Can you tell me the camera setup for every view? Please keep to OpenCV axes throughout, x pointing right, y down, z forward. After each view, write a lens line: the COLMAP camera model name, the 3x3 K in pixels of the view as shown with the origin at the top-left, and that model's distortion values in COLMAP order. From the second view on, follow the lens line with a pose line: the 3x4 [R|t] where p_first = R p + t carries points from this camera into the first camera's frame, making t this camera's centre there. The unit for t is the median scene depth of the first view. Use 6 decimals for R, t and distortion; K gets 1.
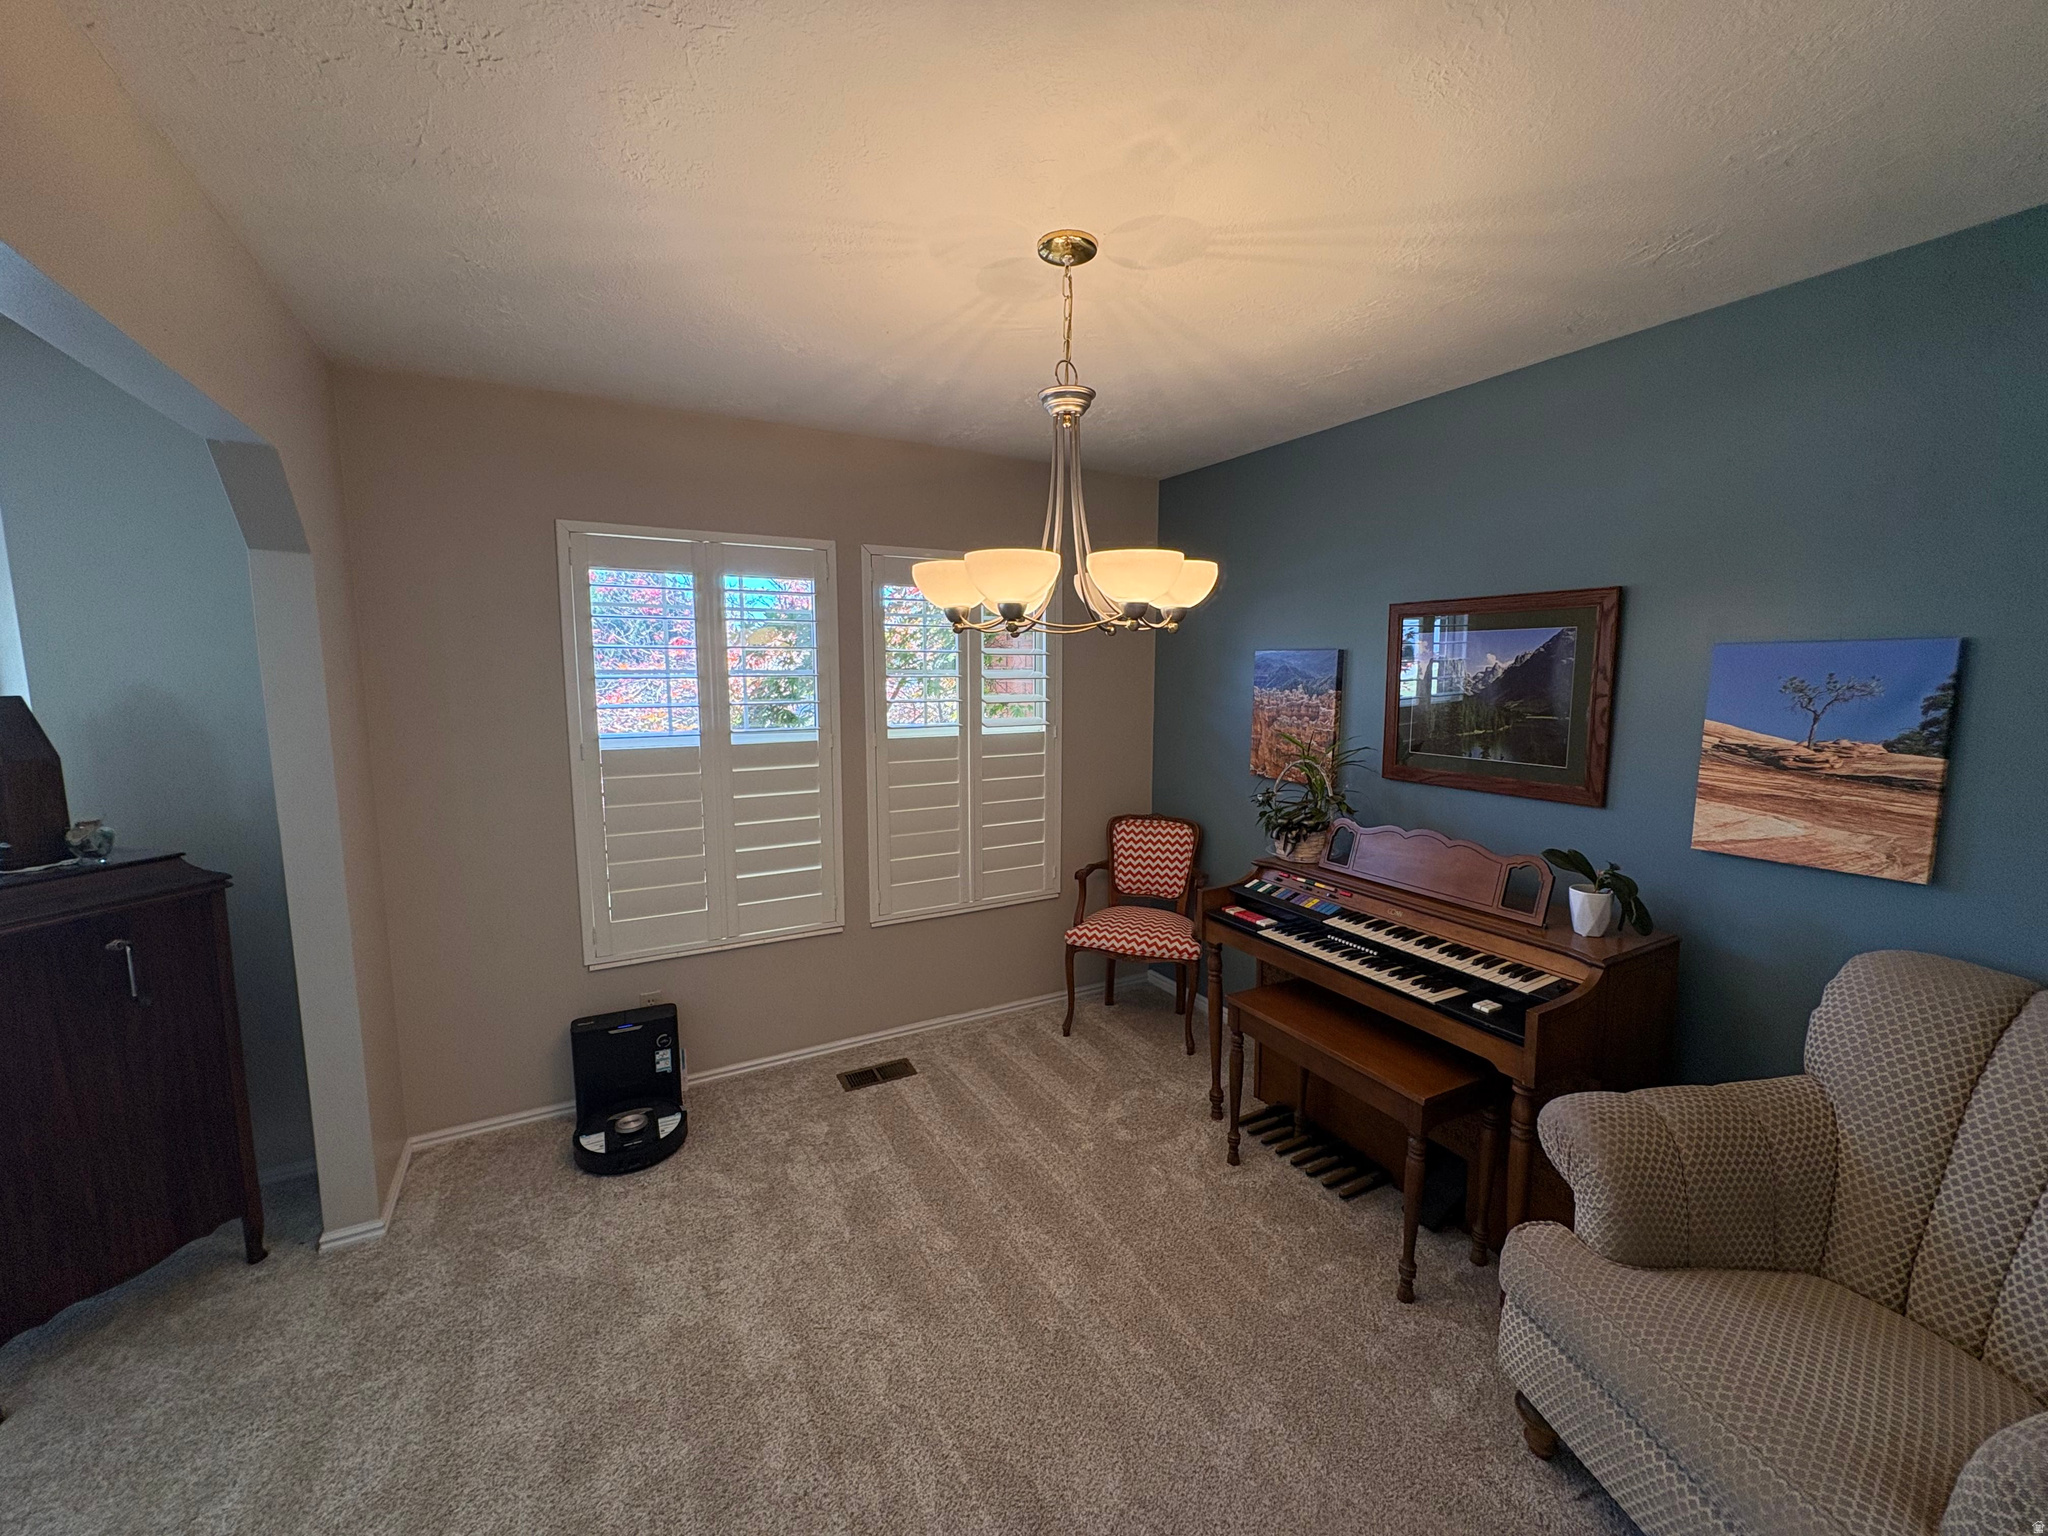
lens RADIAL K [[819.8, 0, 1022.7], [0, 819.8, 773.2], [0, 0, 1]] dist [-0.001312, 0.000009]
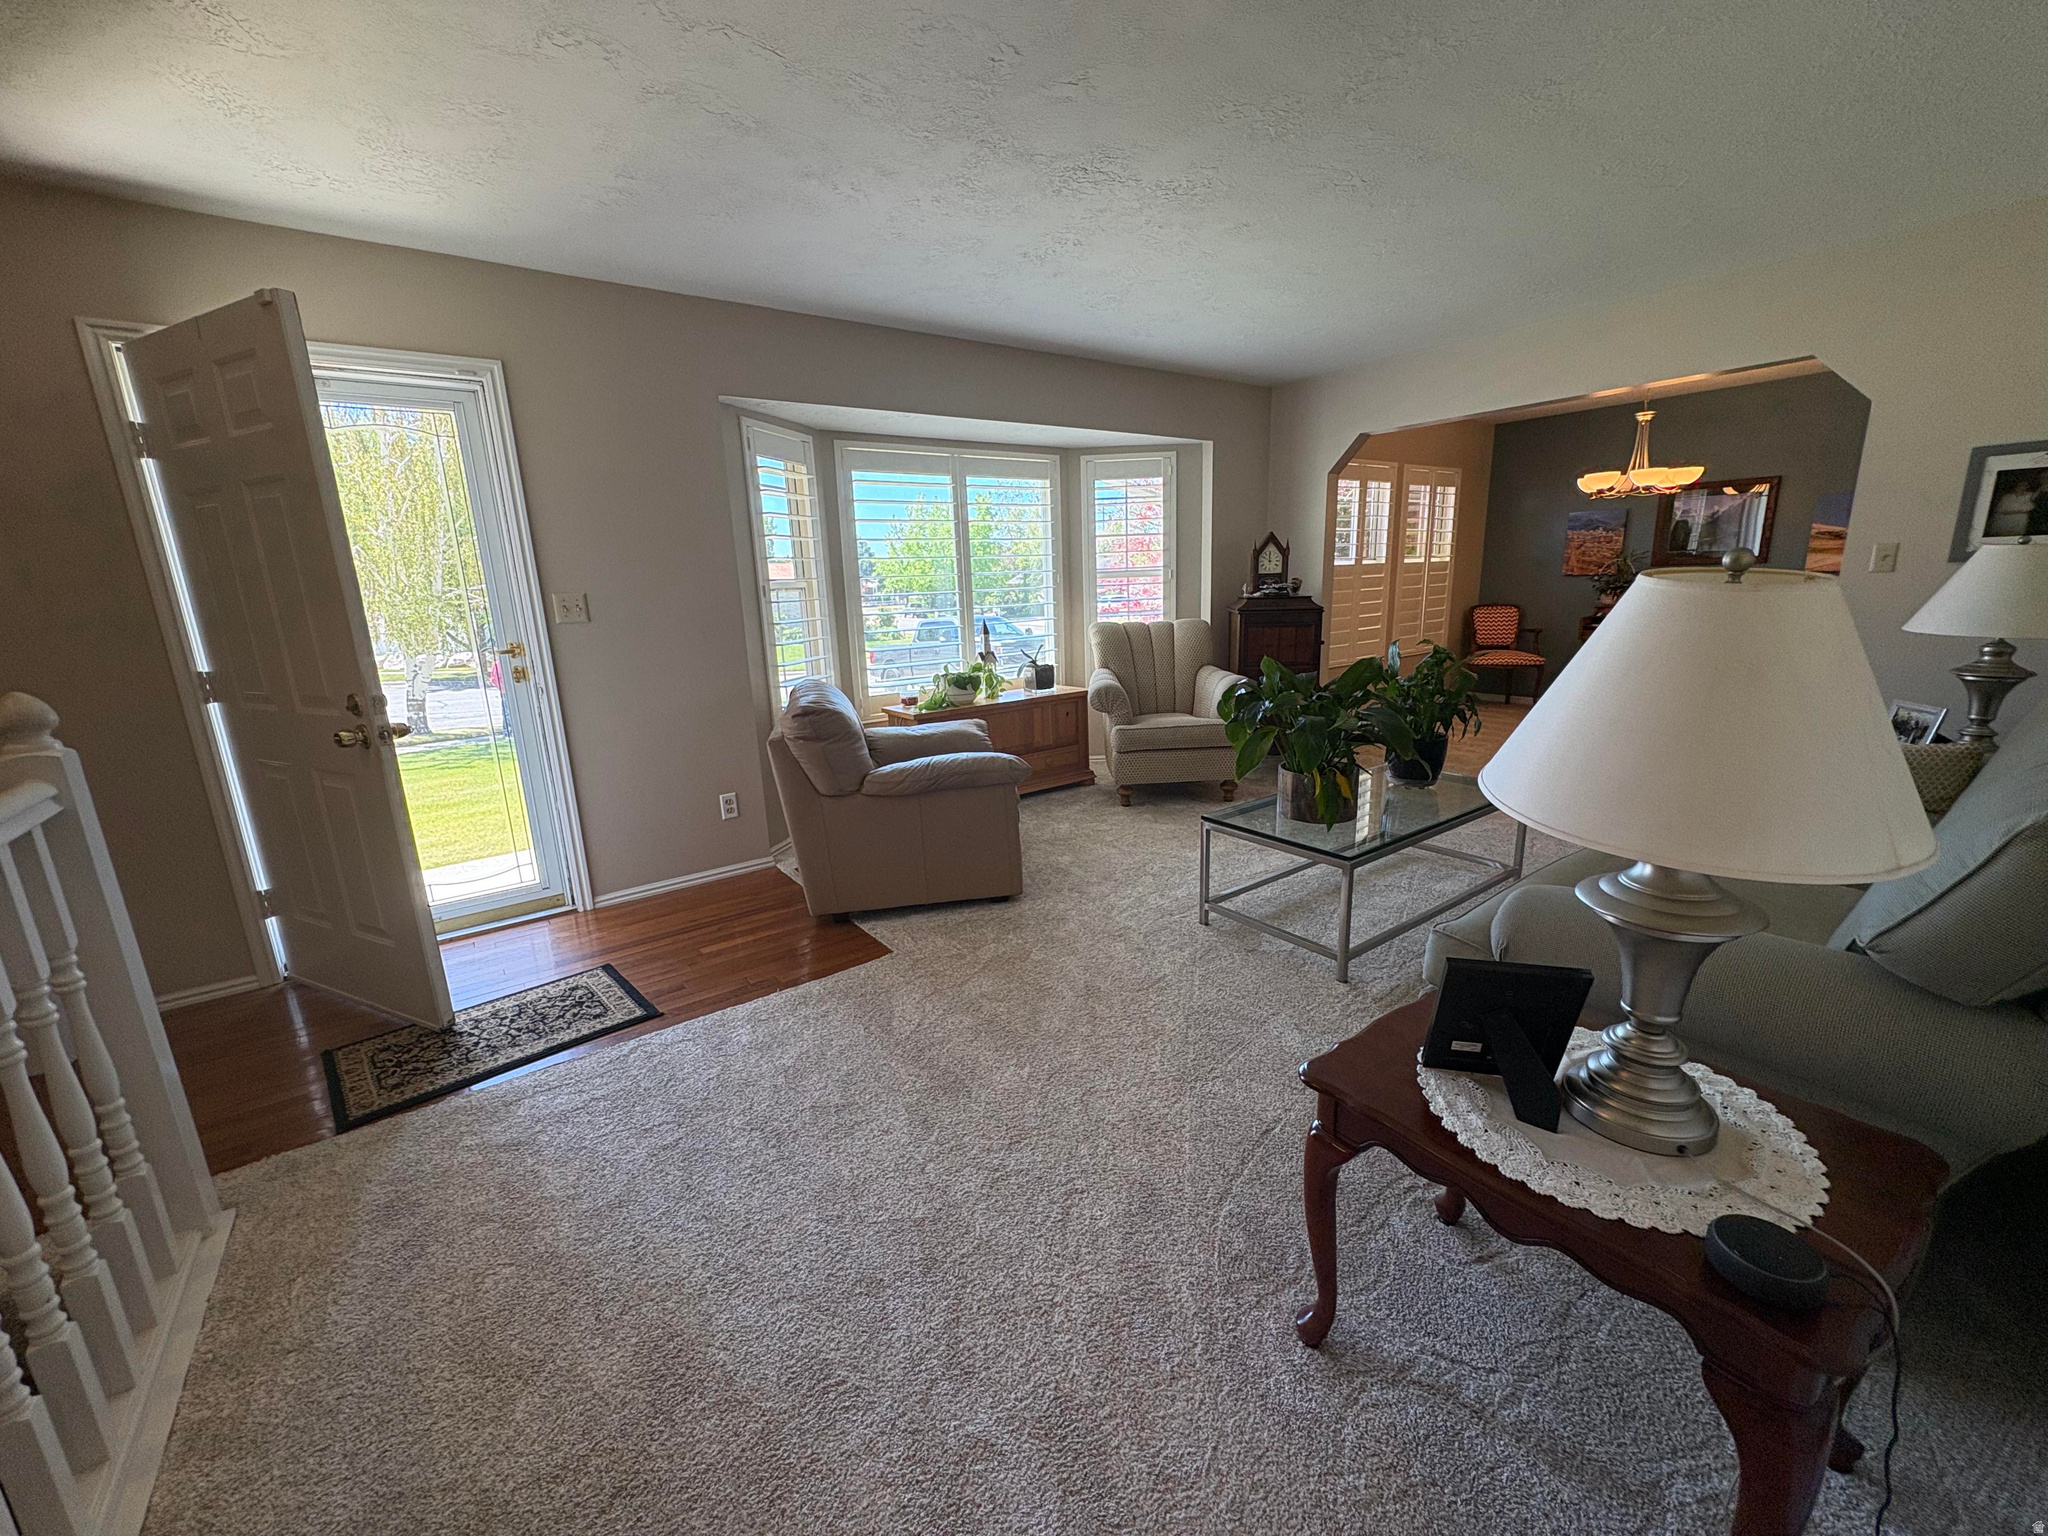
lens RADIAL K [[819.8, 0, 1020.8], [0, 819.8, 773.2], [0, 0, 1]] dist [-0.001312, 0.000009]
pose [[0.990356, -0.066598, 0.121491, -1.582280], [0.053642, 0.992815, 0.106958, 0.236793], [-0.127742, -0.099409, 0.986813, -1.059591]]
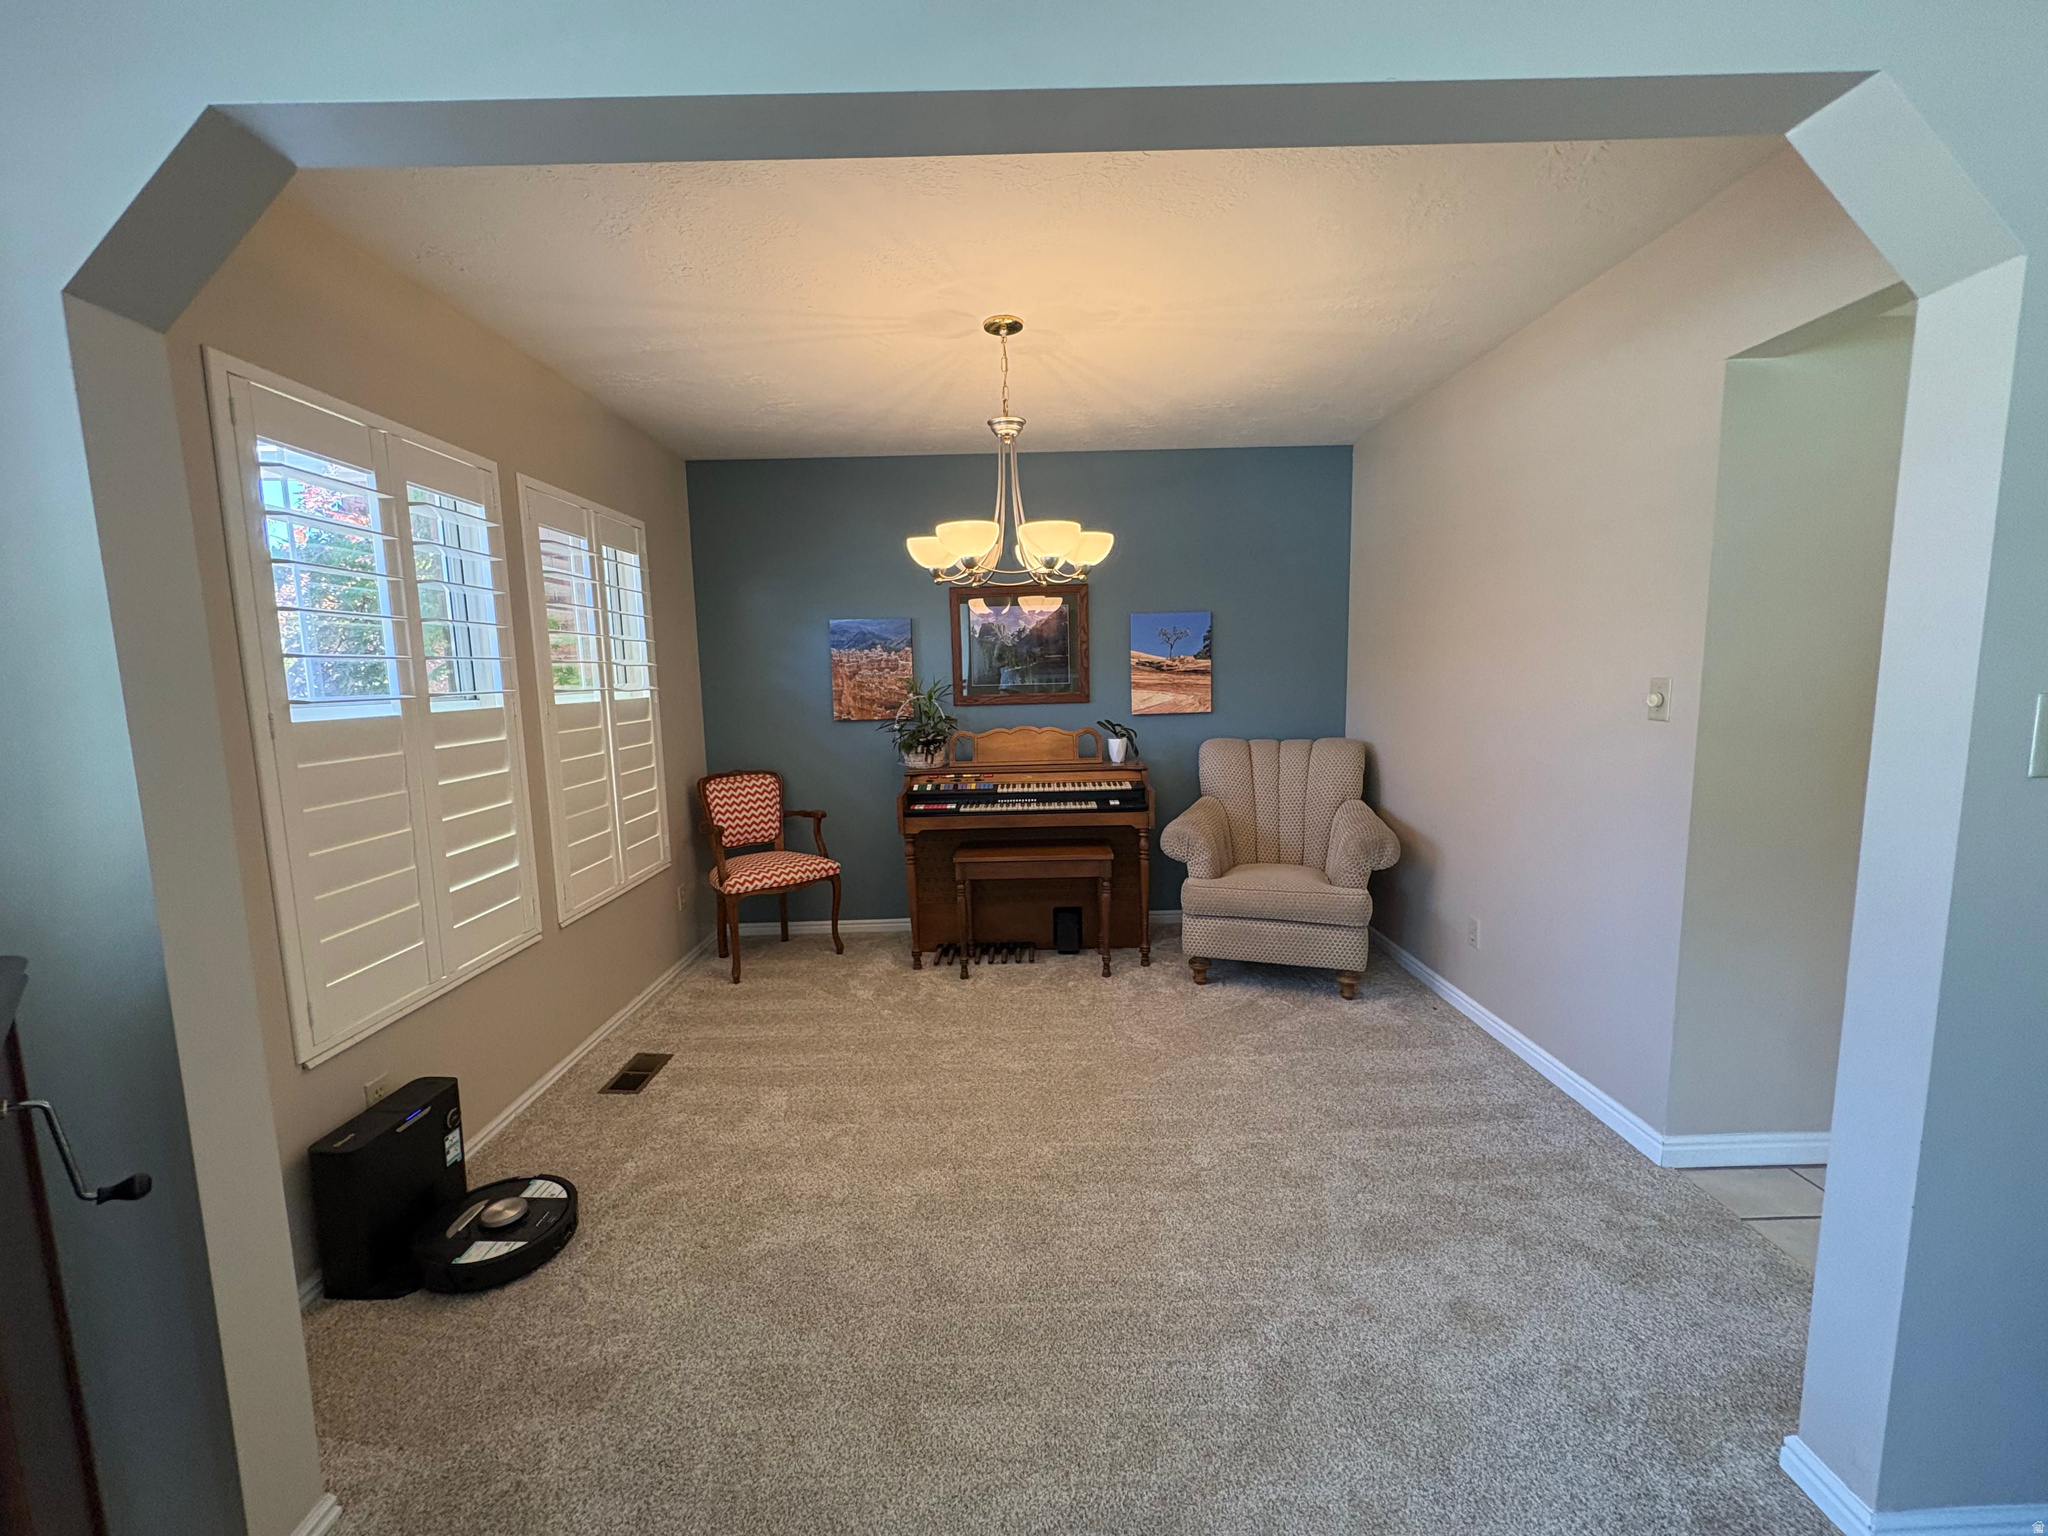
lens RADIAL K [[819.8, 0, 1028.2], [0, 819.8, 771.7], [0, 0, 1]] dist [-0.001312, 0.000009]
pose [[0.469508, -0.120606, 0.874652, -0.794272], [0.139453, 0.988322, 0.061422, 0.051009], [-0.871846, 0.093135, 0.480843, 0.182778]]
